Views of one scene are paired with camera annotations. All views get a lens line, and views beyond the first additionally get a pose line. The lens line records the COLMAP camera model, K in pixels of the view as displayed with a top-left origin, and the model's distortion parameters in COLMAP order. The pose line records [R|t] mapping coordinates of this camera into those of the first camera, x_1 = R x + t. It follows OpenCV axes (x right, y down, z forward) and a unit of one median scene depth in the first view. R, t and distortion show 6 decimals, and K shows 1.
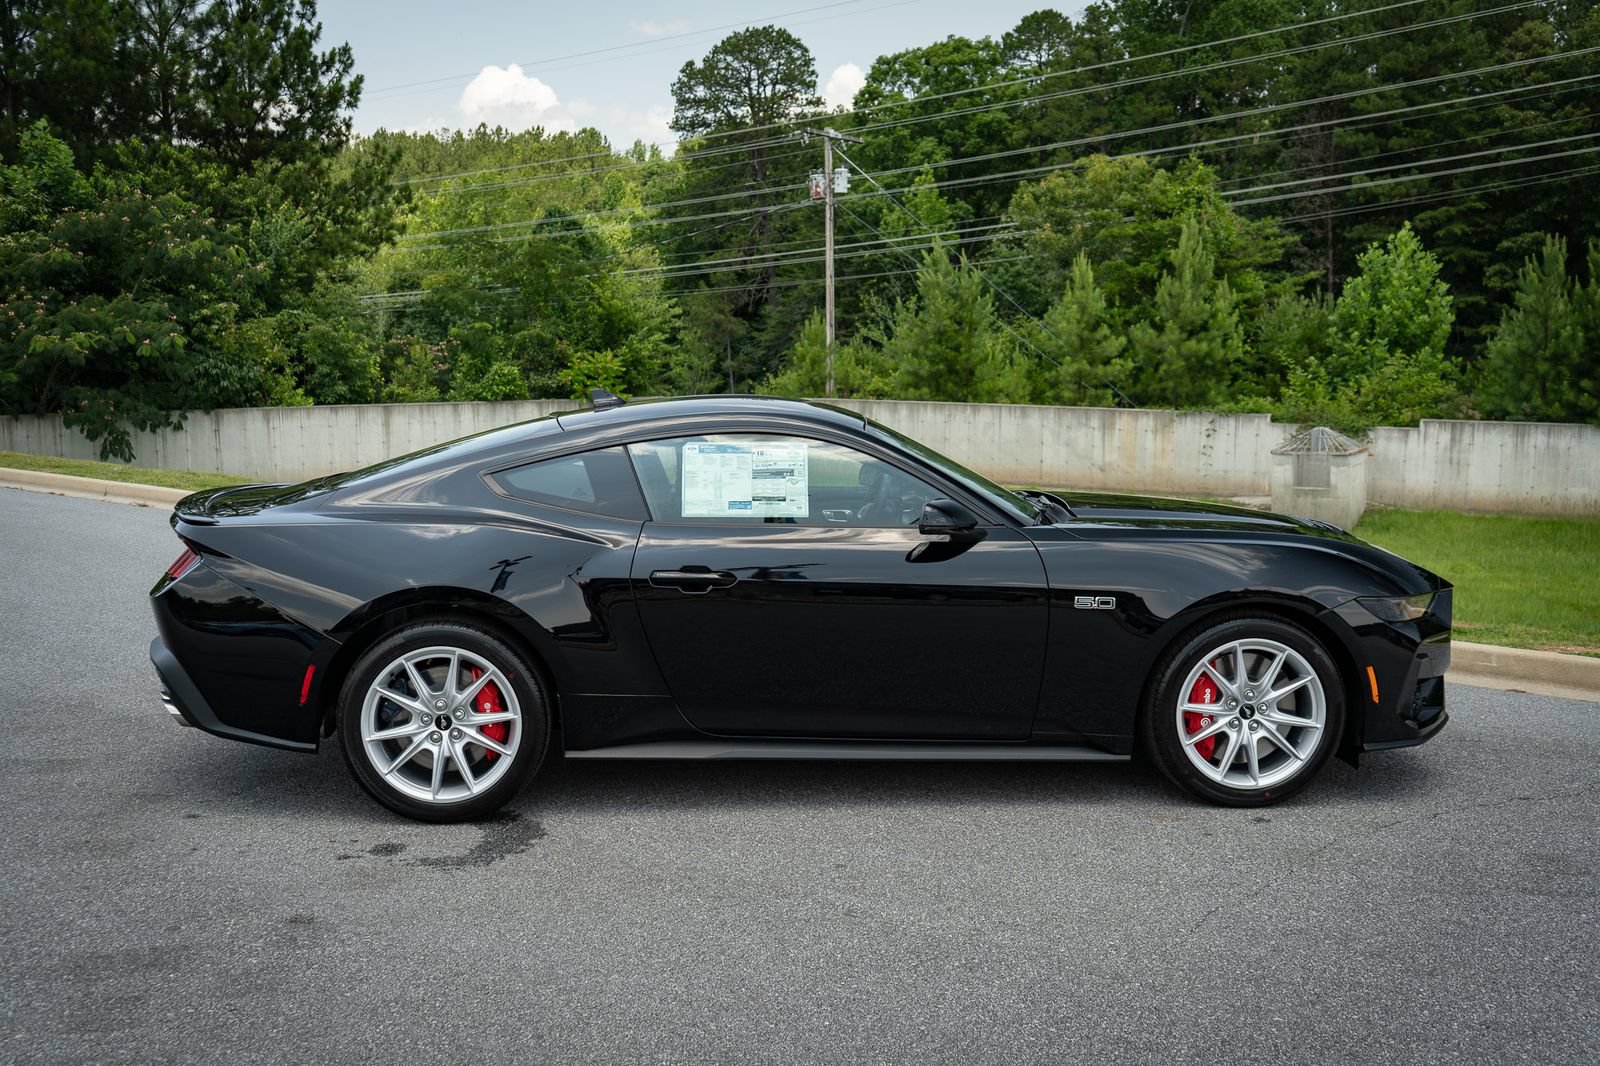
lens RADIAL K [[1539.7, 0, 811.3], [0, 1539.7, 547.6], [0, 0, 1]] dist [-0.007047, 0.000000]
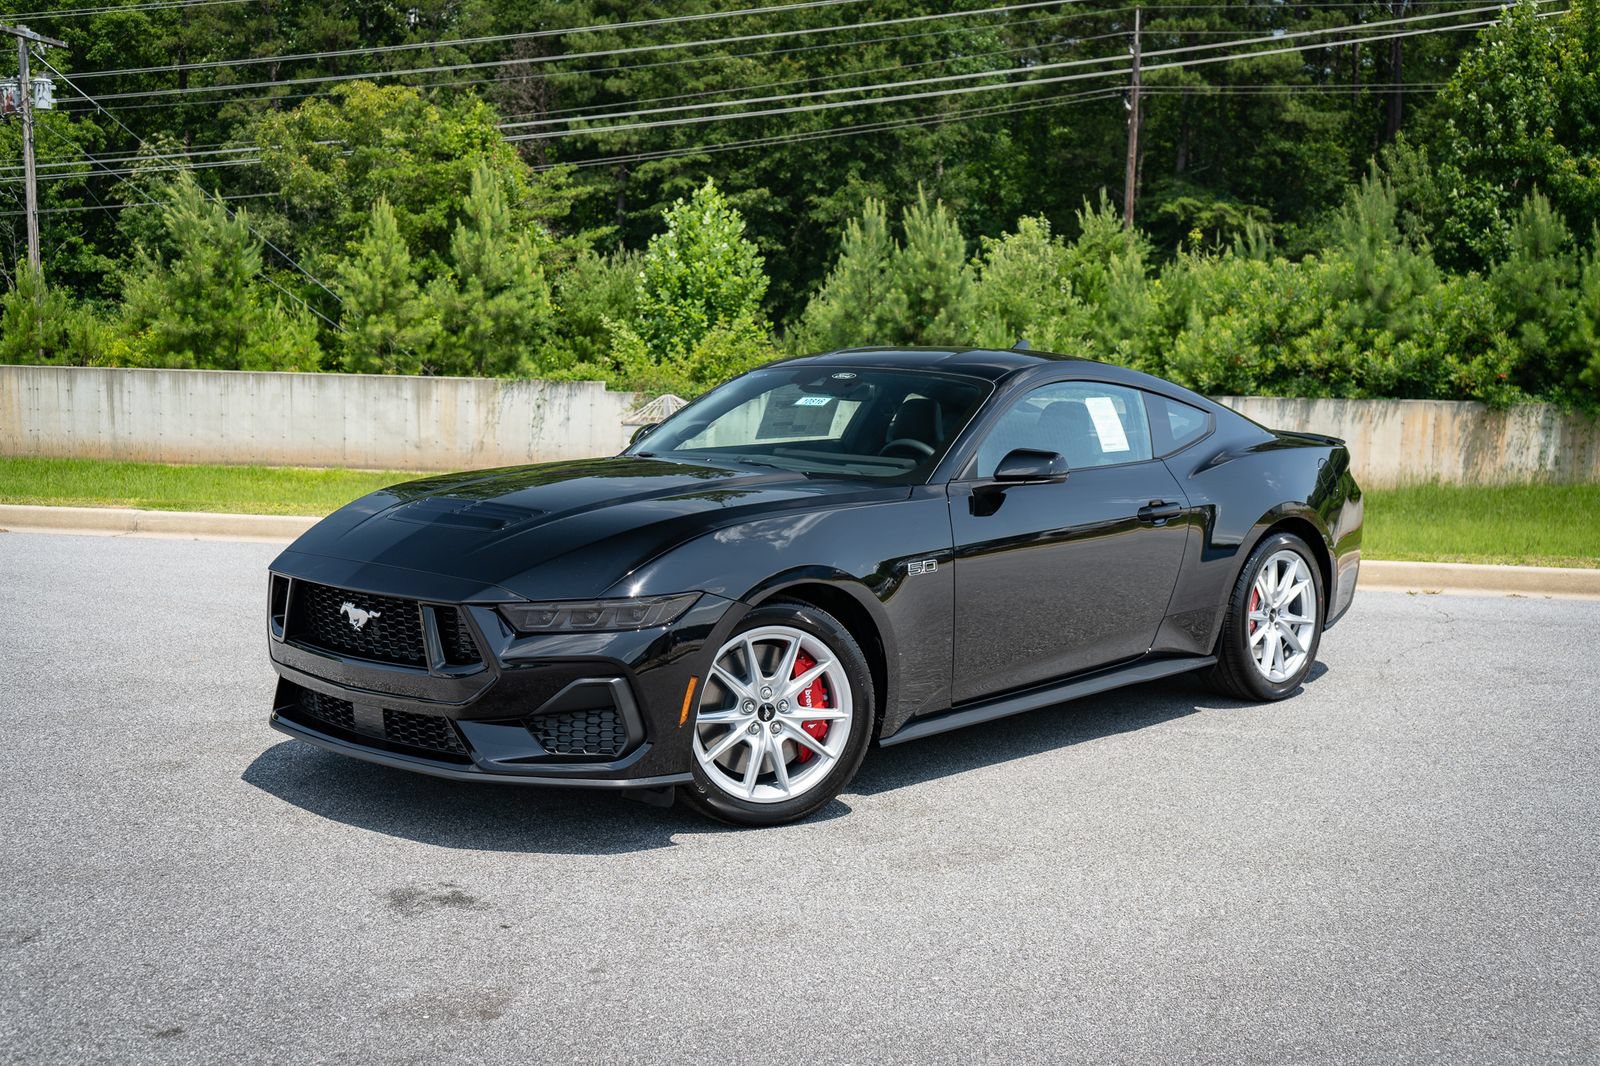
lens RADIAL K [[1789.3, 0, 828.6], [0, 1789.3, 610.1], [0, 0, 1]] dist [-0.018190, 0.000000]
pose [[0.886709, -0.062838, 0.458037, -0.068373], [0.045365, 0.997765, 0.049062, 0.003188], [-0.460096, -0.022725, 0.887578, -0.015789]]
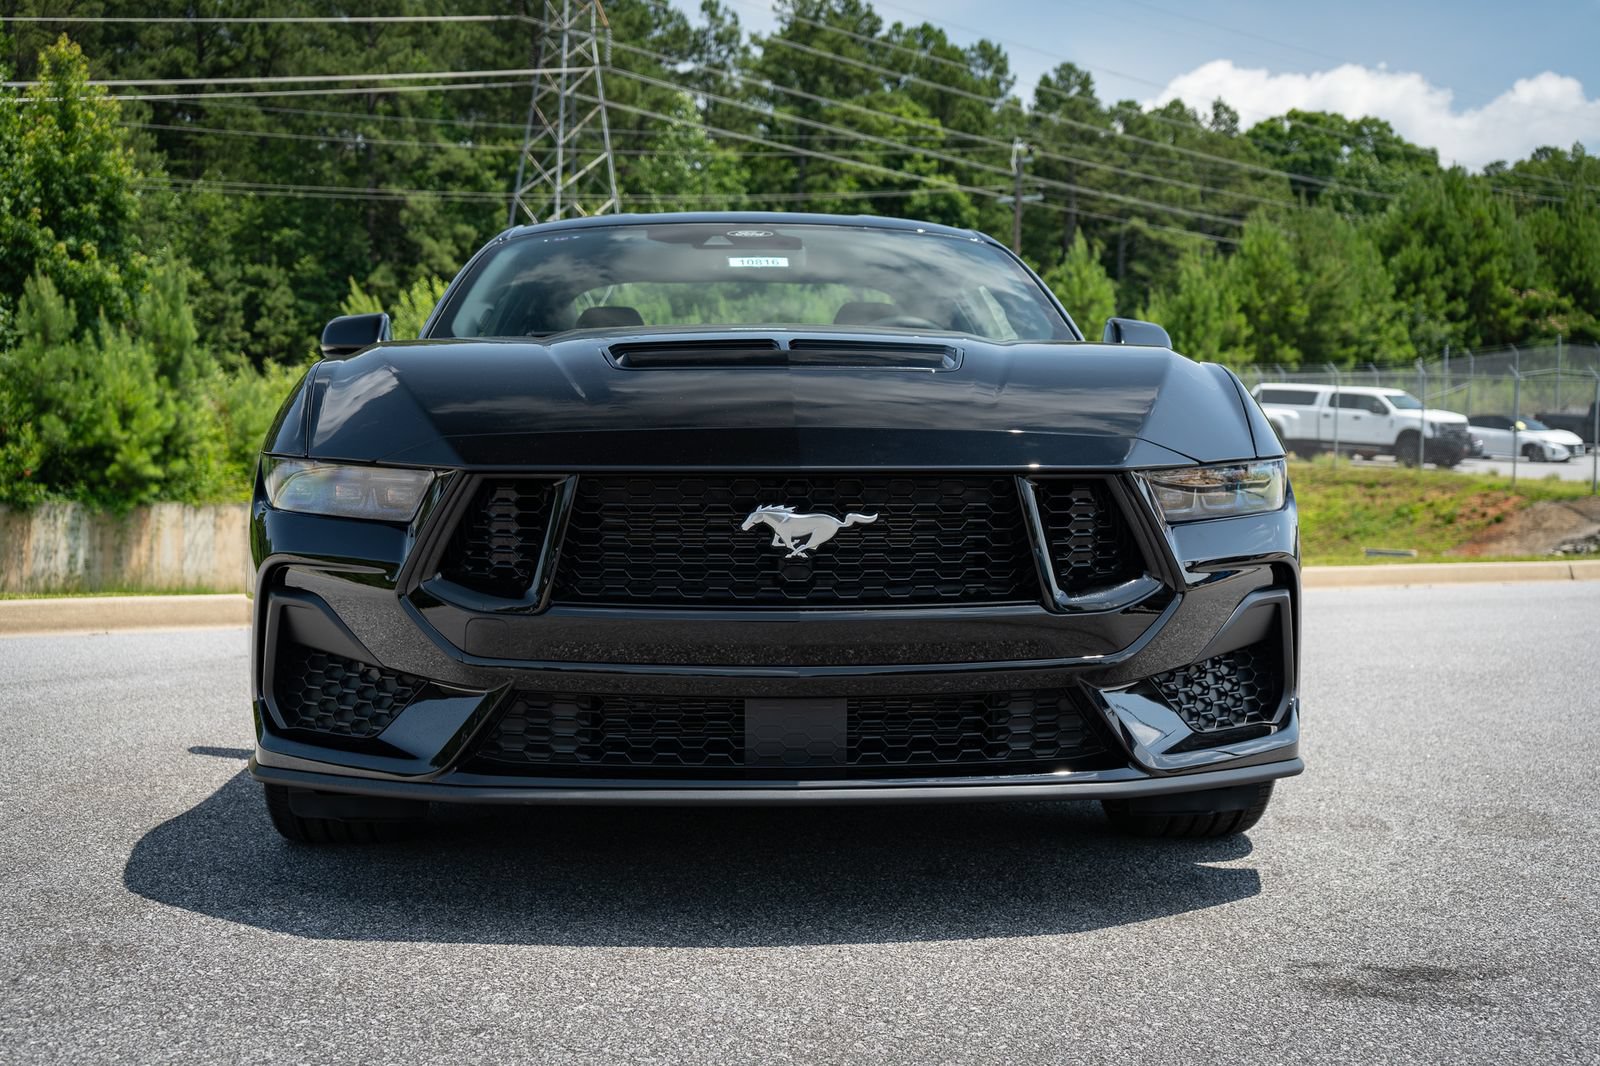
lens RADIAL K [[1954.7, 0, 804.3], [0, 1954.7, 525.3], [0, 0, 1]] dist [0.021783, 0.000000]
pose [[0.276731, -0.029406, 0.960497, -0.095532], [0.108182, 0.994131, -0.000733, 0.006680], [-0.954839, 0.104112, 0.278288, 0.058560]]
